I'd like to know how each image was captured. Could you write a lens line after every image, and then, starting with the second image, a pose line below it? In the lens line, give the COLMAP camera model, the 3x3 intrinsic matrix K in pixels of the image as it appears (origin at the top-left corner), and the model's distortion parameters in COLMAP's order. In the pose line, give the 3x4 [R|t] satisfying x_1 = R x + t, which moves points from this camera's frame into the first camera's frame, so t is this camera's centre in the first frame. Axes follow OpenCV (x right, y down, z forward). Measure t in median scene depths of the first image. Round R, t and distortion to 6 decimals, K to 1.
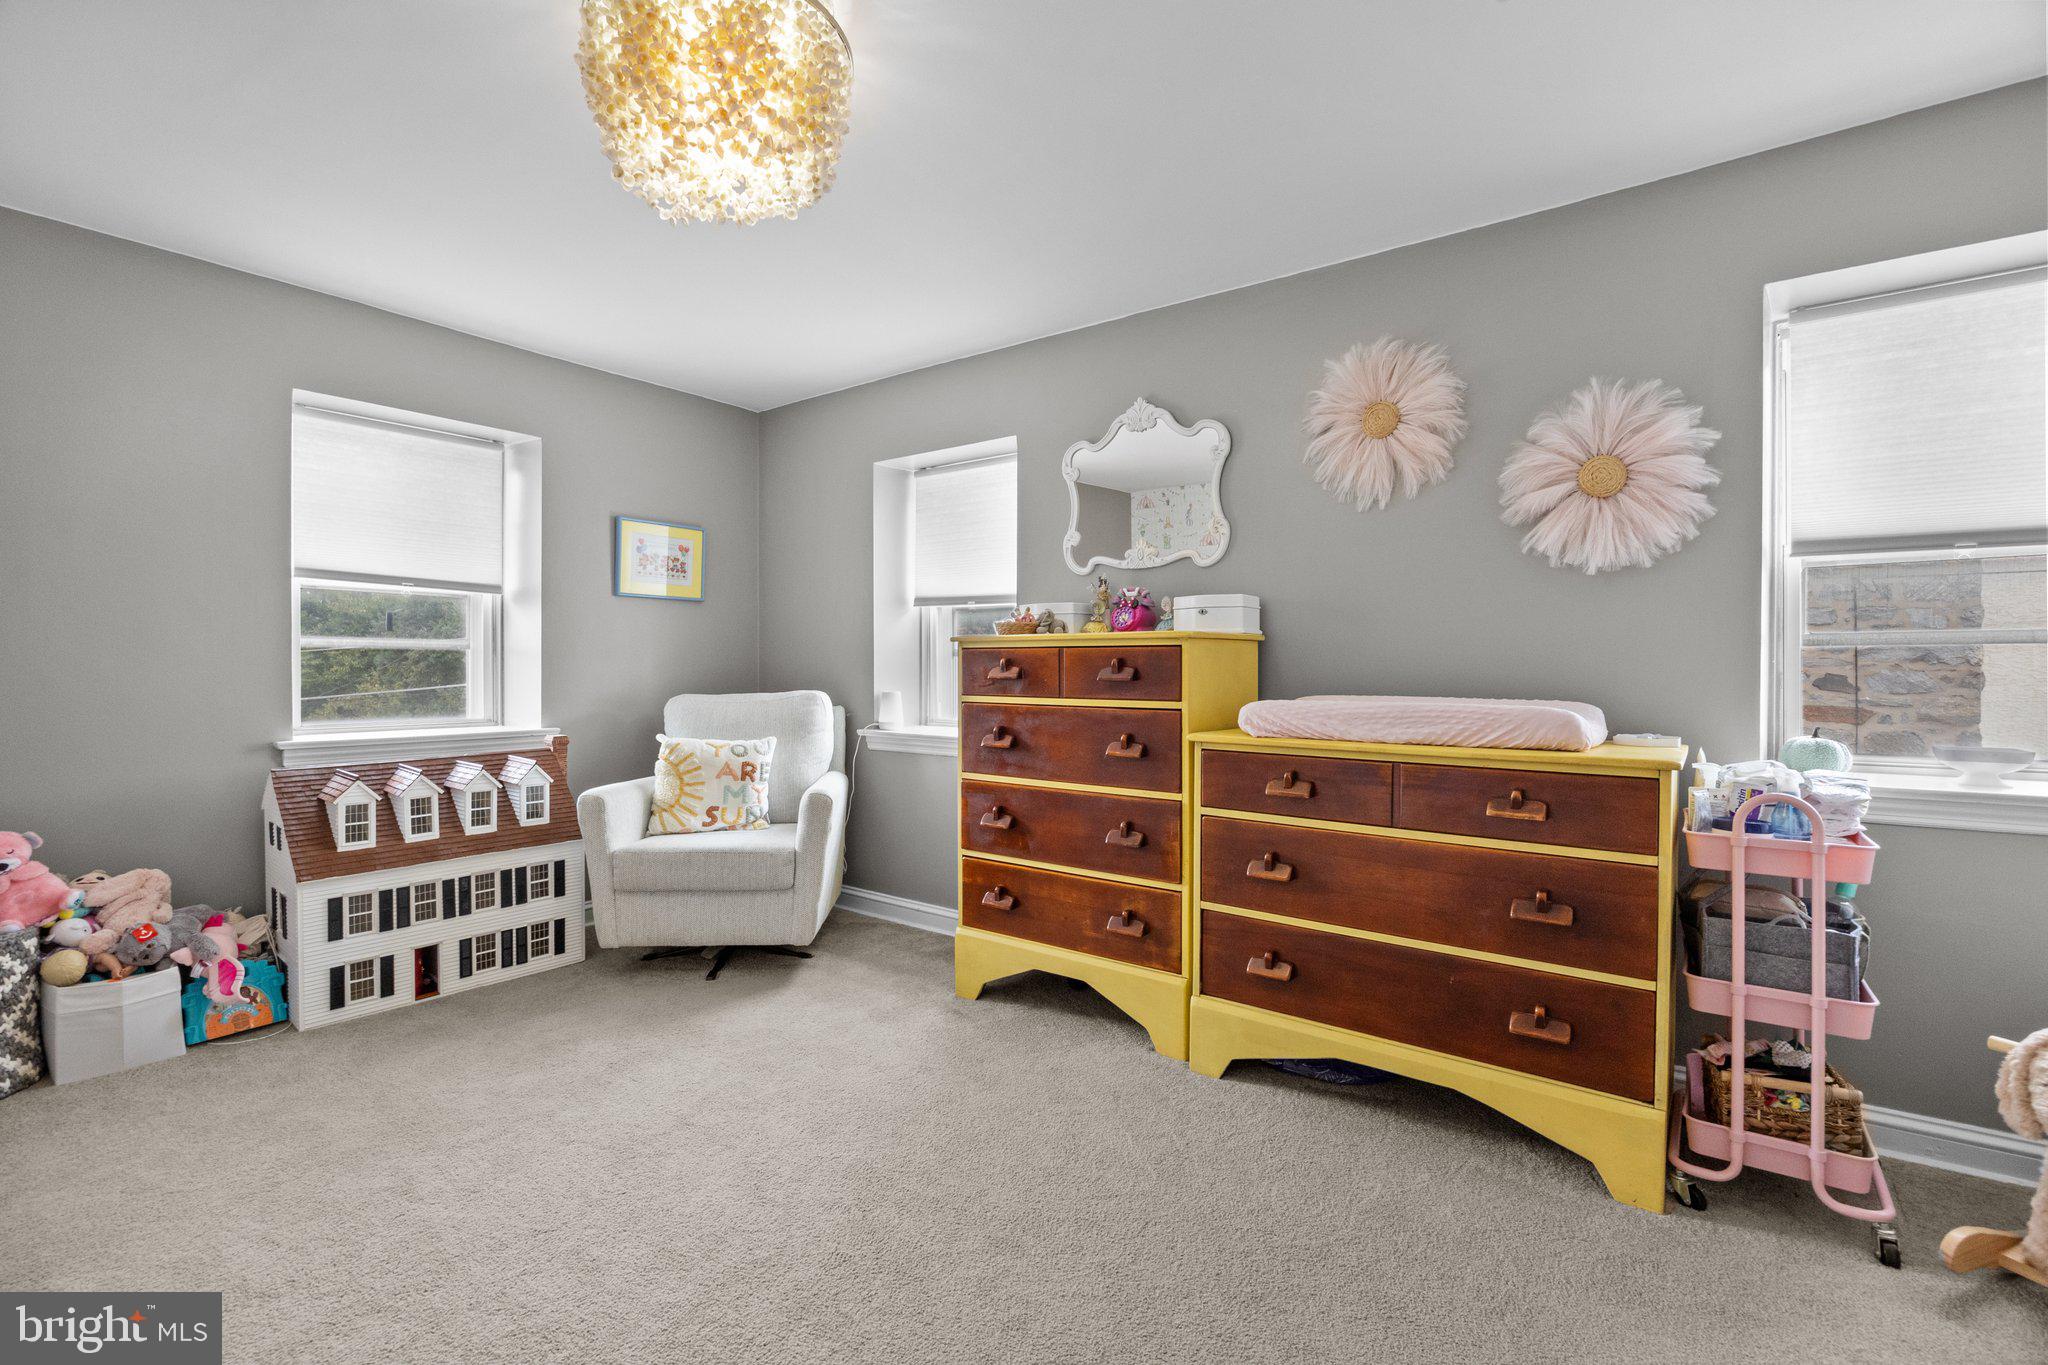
lens RADIAL K [[925.7, 0, 1021.8], [0, 925.7, 680.7], [0, 0, 1]] dist [-0.010678, 0.001833]
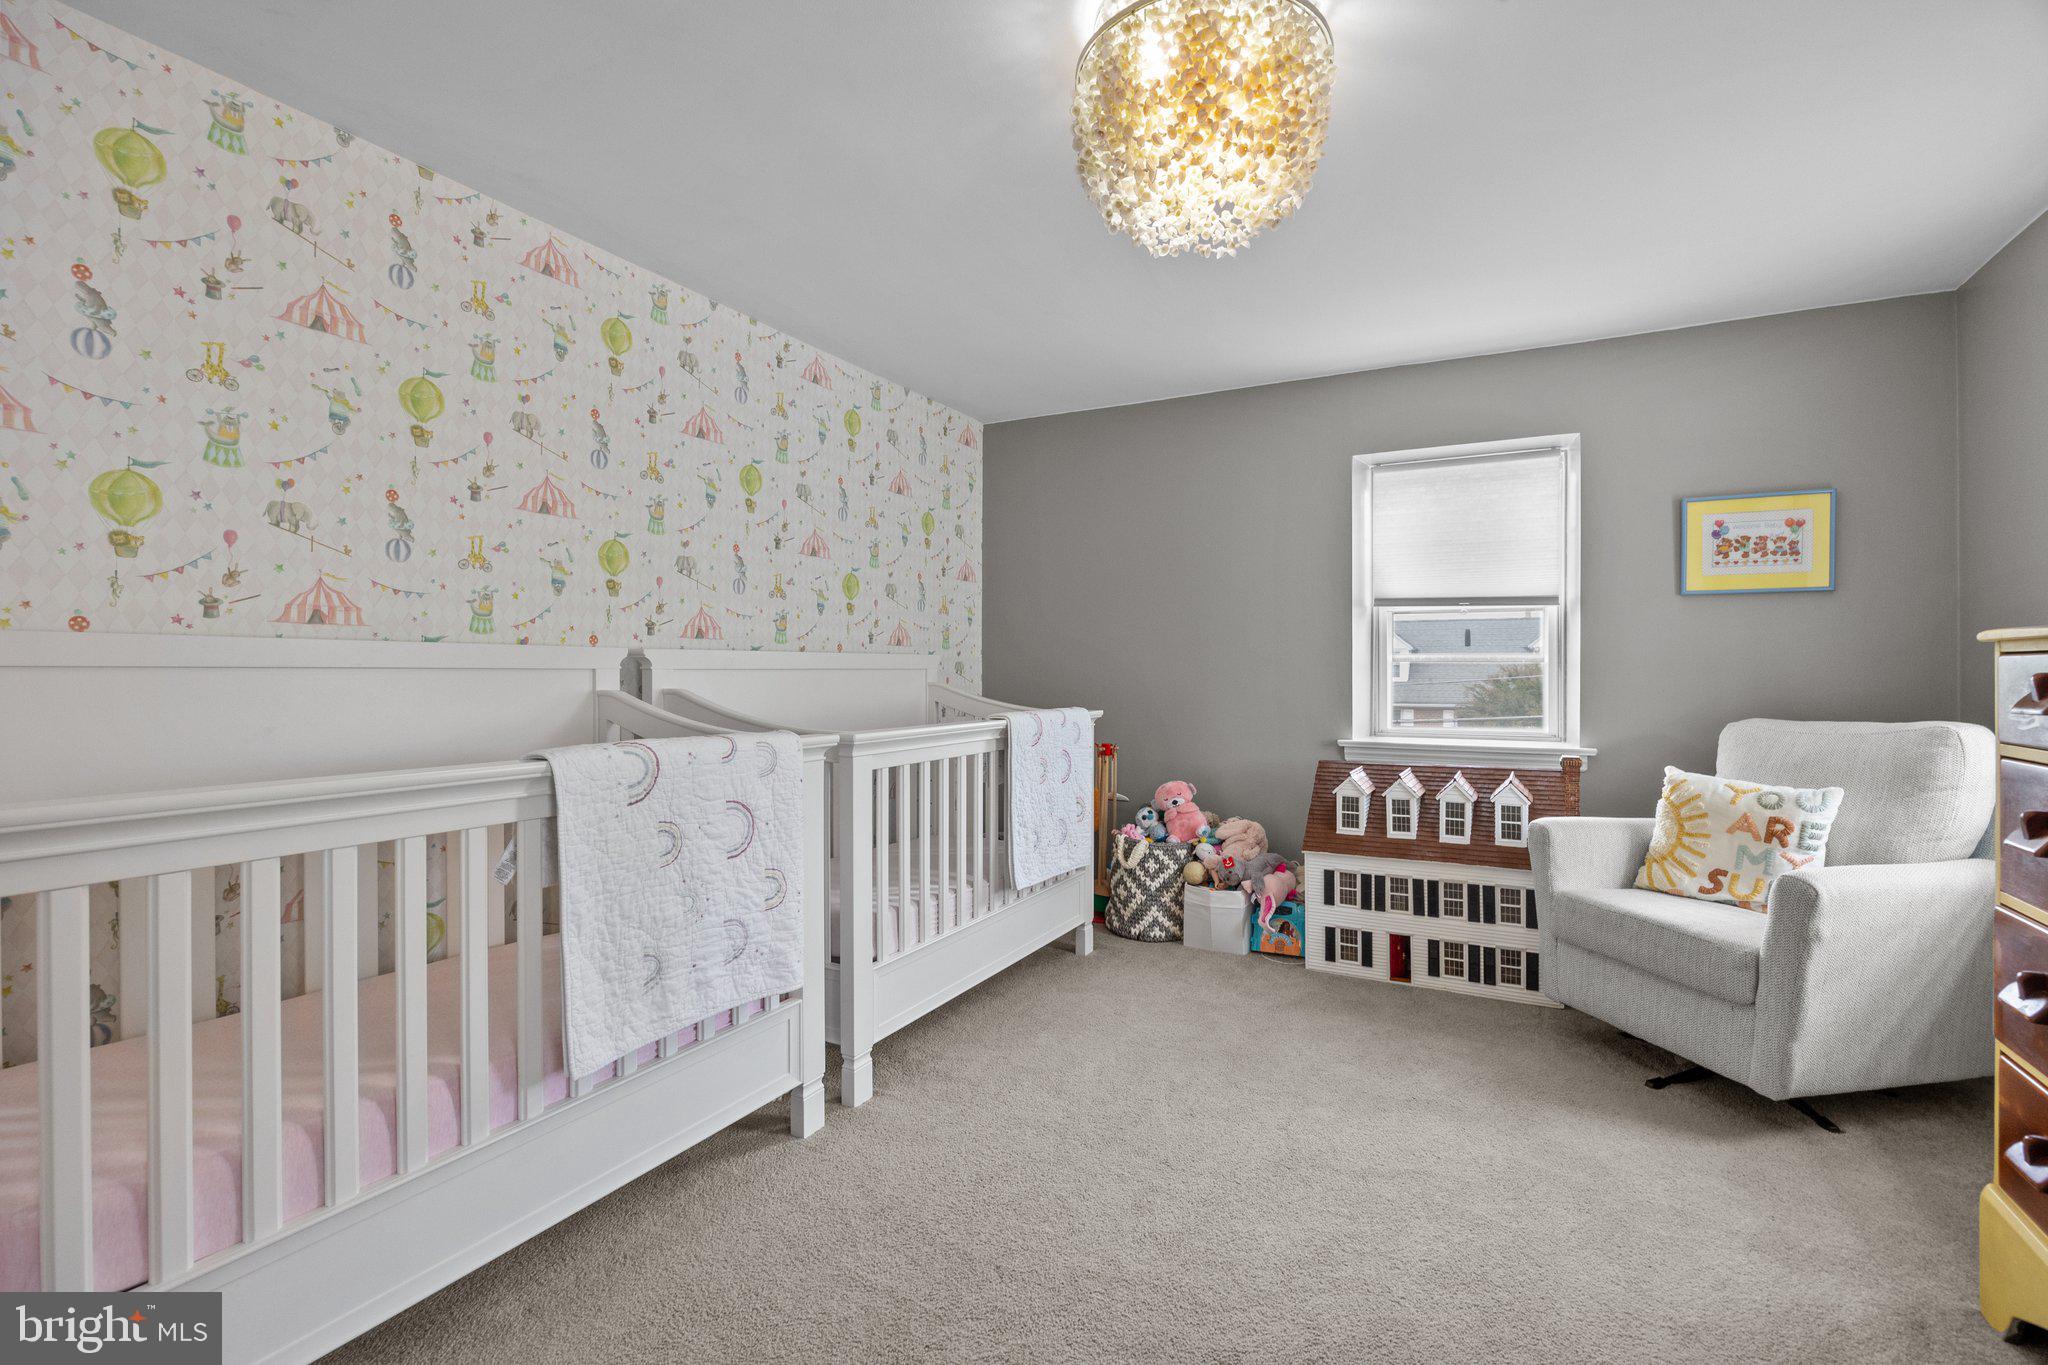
lens RADIAL K [[925.7, 0, 1027.0], [0, 925.7, 675.8], [0, 0, 1]] dist [-0.010678, 0.001833]
pose [[0.138301, 0.002840, -0.990386, 0.364319], [-0.013632, 0.999907, 0.000964, -0.015650], [0.990296, 0.013367, 0.138327, 0.377773]]
